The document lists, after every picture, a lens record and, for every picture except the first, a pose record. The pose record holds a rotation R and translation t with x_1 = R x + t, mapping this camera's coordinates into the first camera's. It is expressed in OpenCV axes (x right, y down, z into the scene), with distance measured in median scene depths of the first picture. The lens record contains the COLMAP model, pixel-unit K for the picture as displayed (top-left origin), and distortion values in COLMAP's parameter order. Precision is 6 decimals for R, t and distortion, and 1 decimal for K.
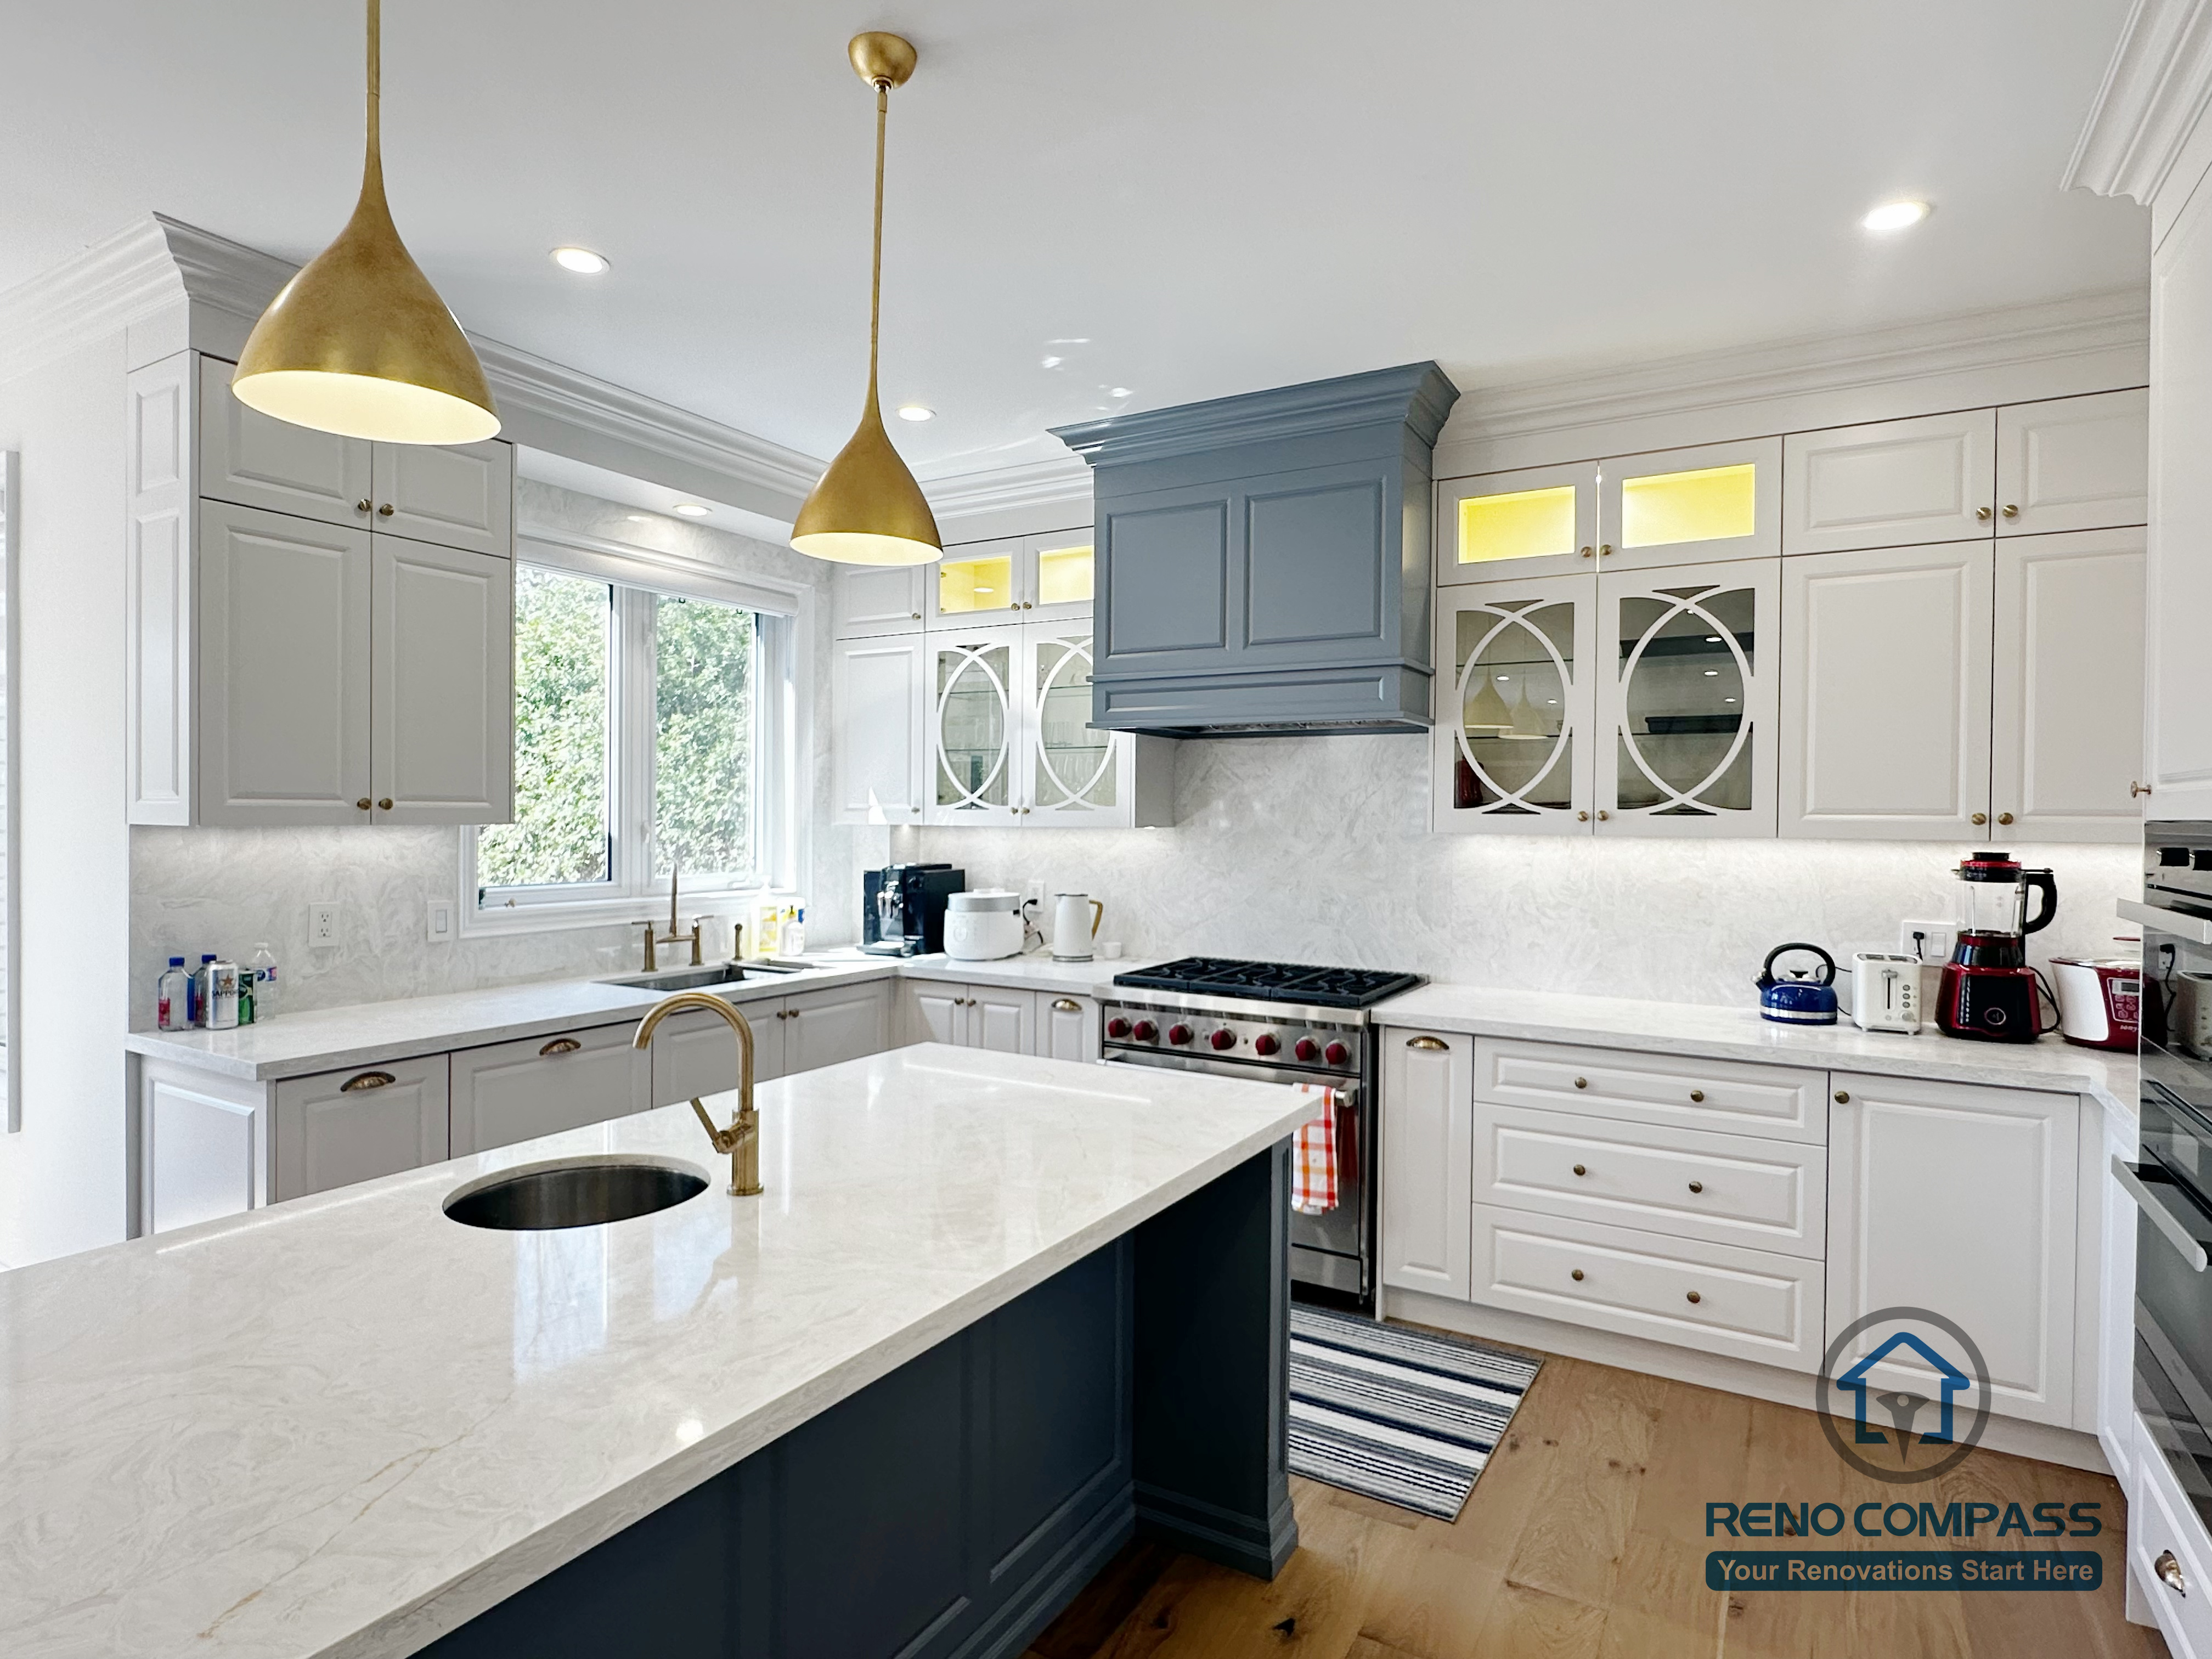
lens RADIAL K [[1195.0, 0, 1099.7], [0, 1195.0, 833.6], [0, 0, 1]] dist [-0.005222, 0.000193]
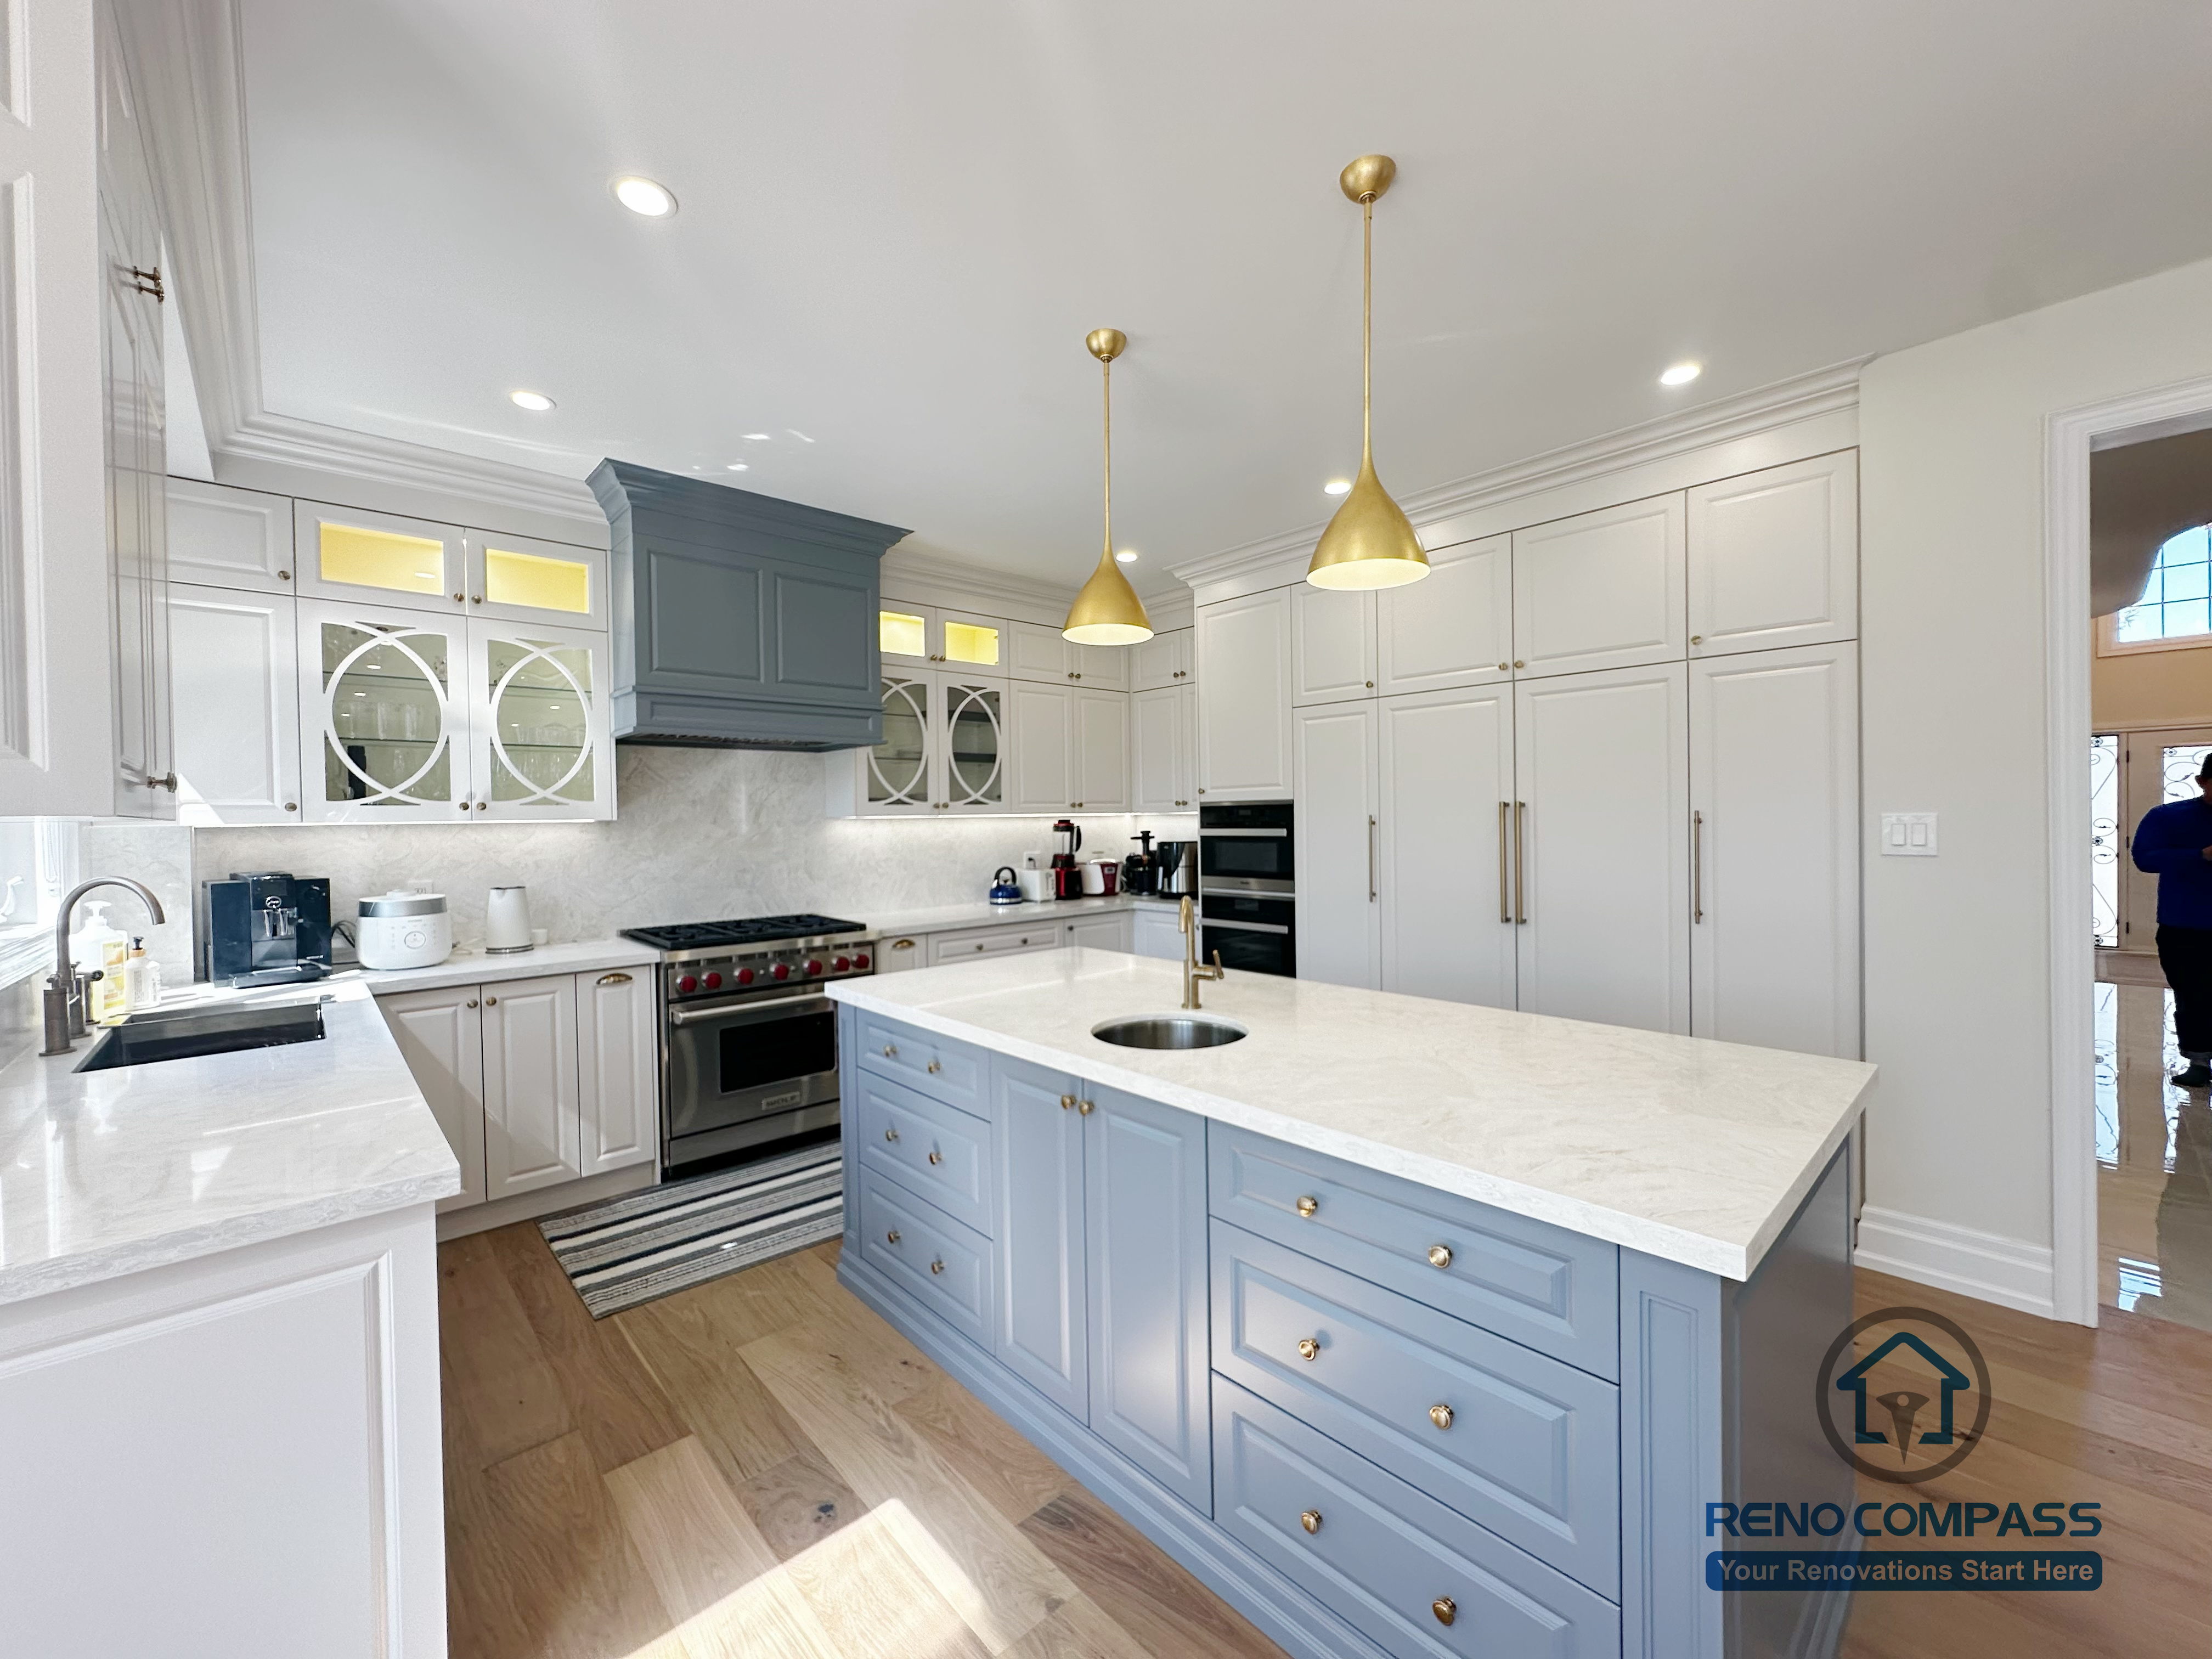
lens RADIAL K [[886.3, 0, 1103.9], [0, 886.3, 832.9], [0, 0, 1]] dist [-0.004120, -0.000001]
pose [[0.286256, -0.030745, 0.957660, -0.773966], [0.034334, 0.999172, 0.021815, 0.006145], [-0.957538, 0.026635, 0.287074, 0.368397]]
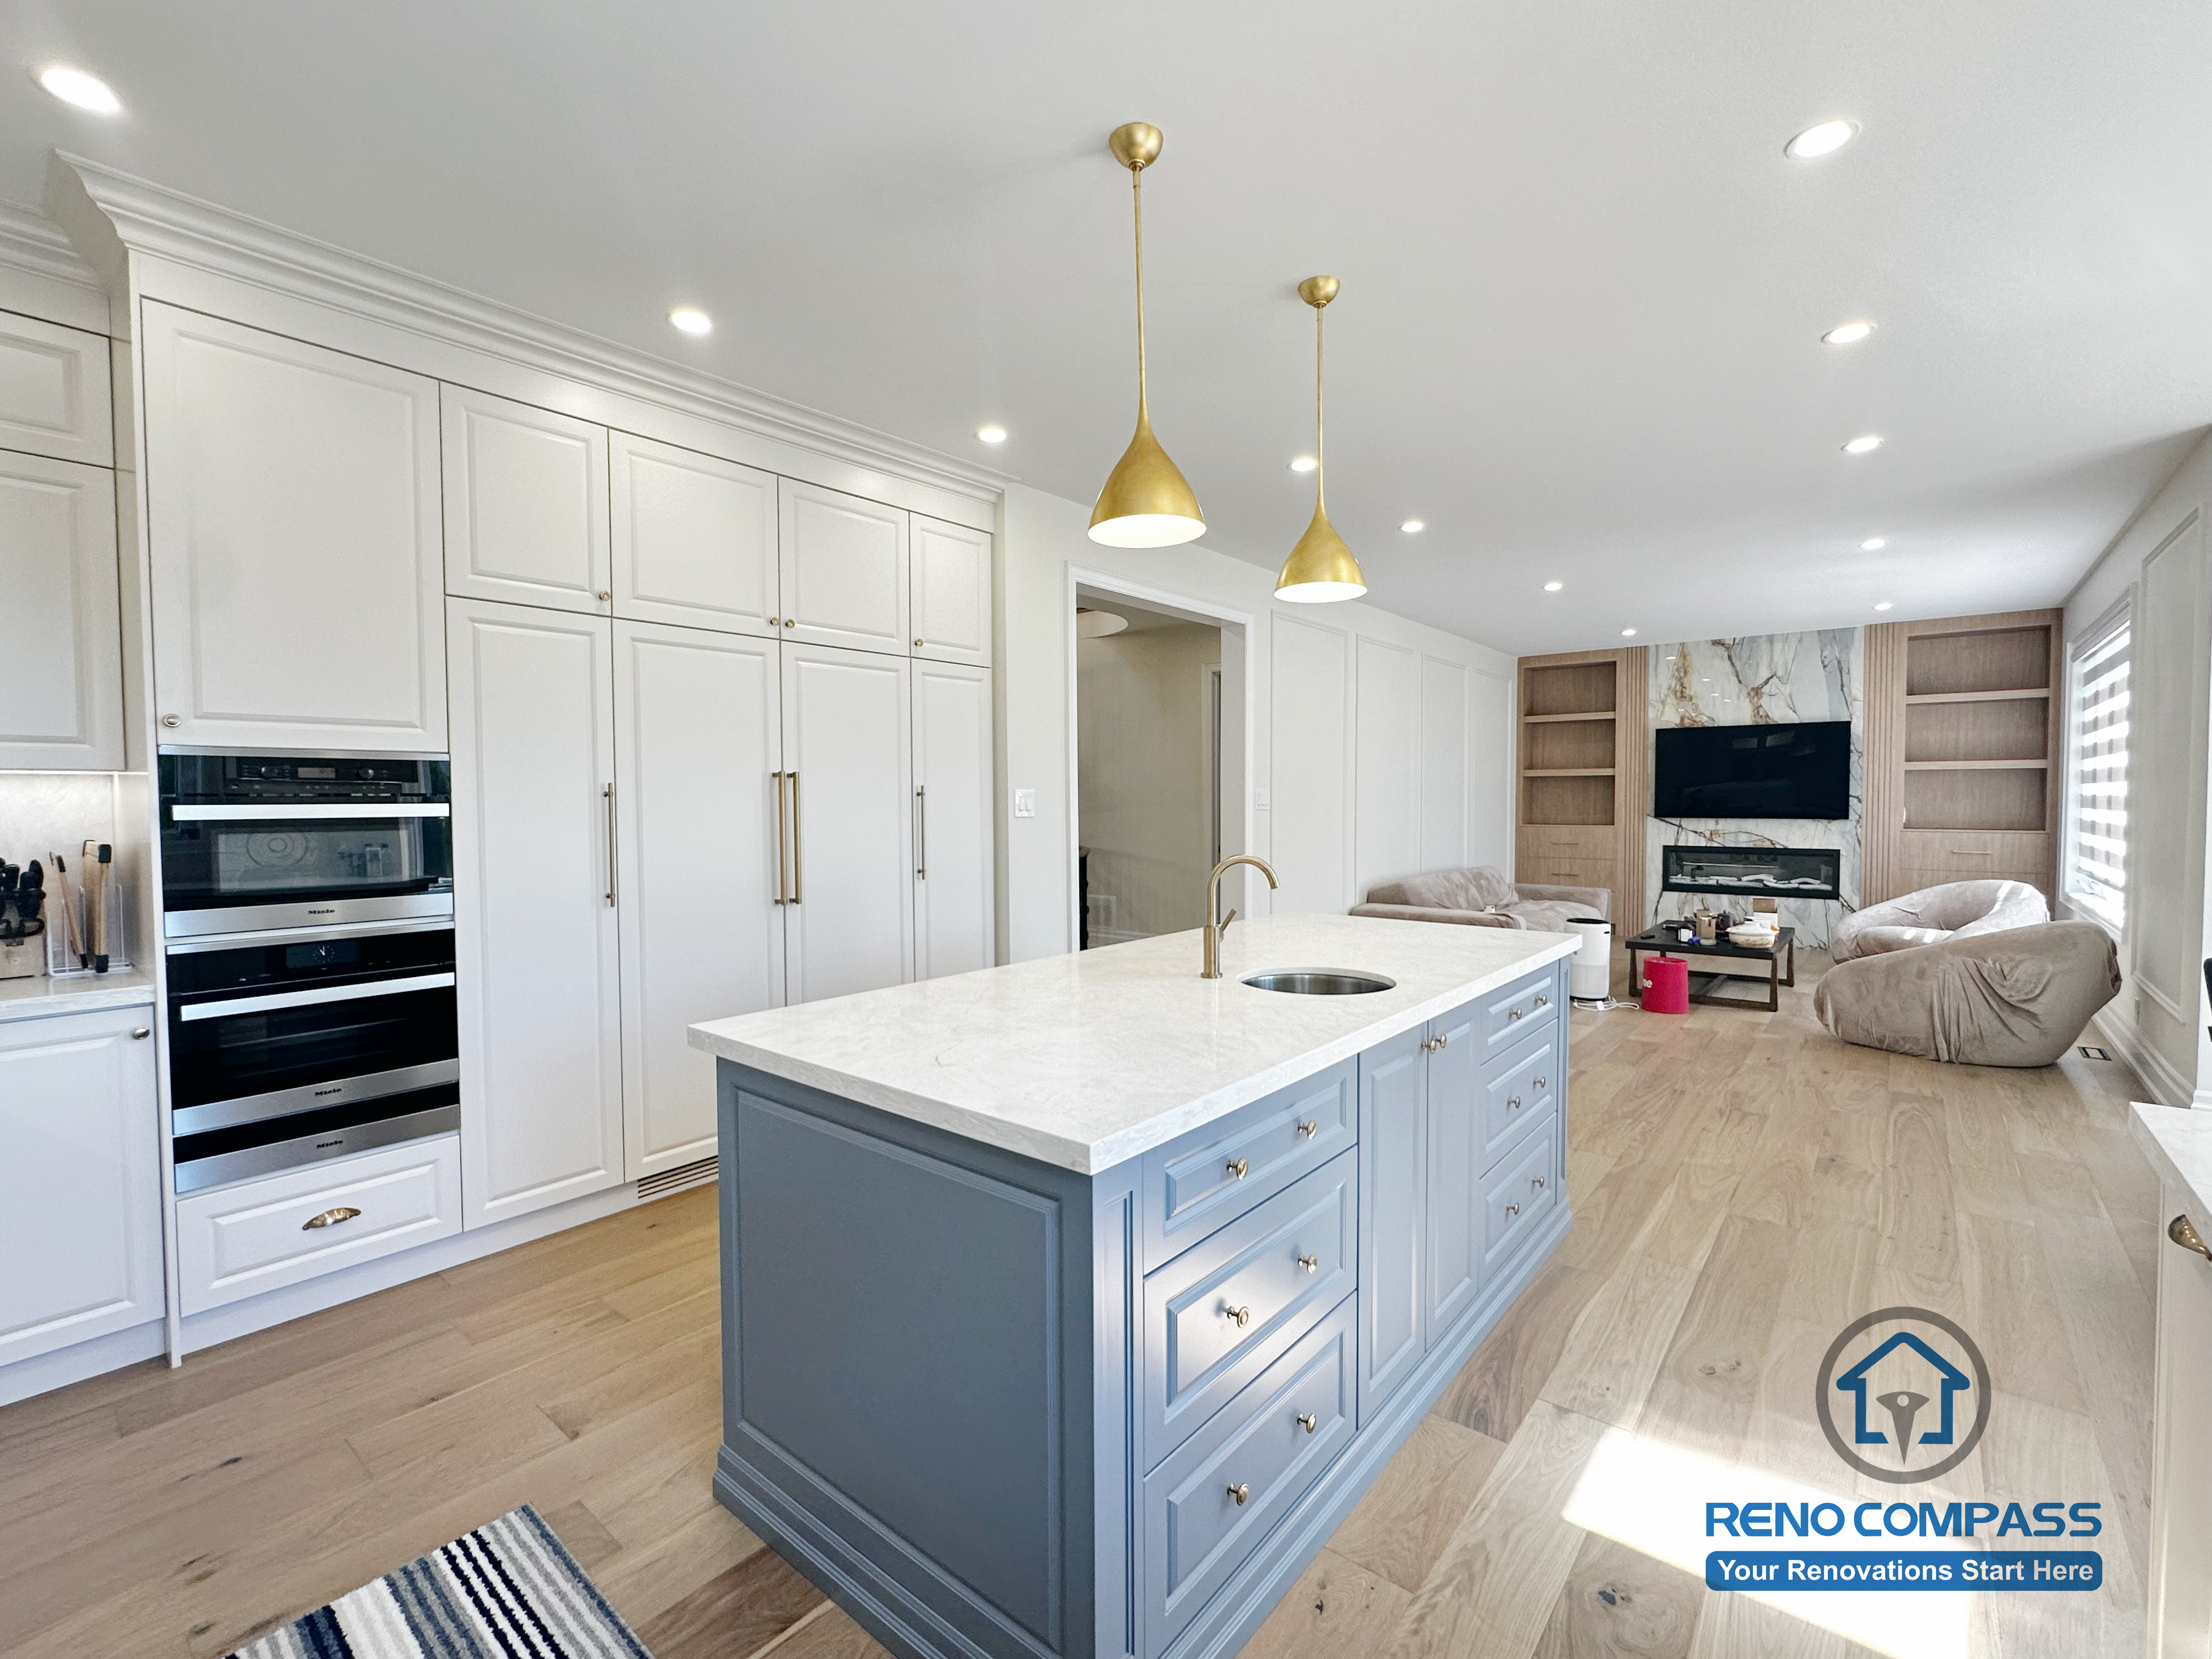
lens RADIAL K [[974.7, 0, 1103.9], [0, 974.7, 833.2], [0, 0, 1]] dist [-0.004013, 0.000372]
pose [[-0.988227, -0.009554, 0.152697, -0.175098], [-0.001033, 0.998442, 0.055784, 0.015129], [-0.152992, 0.054970, -0.986697, 1.147139]]
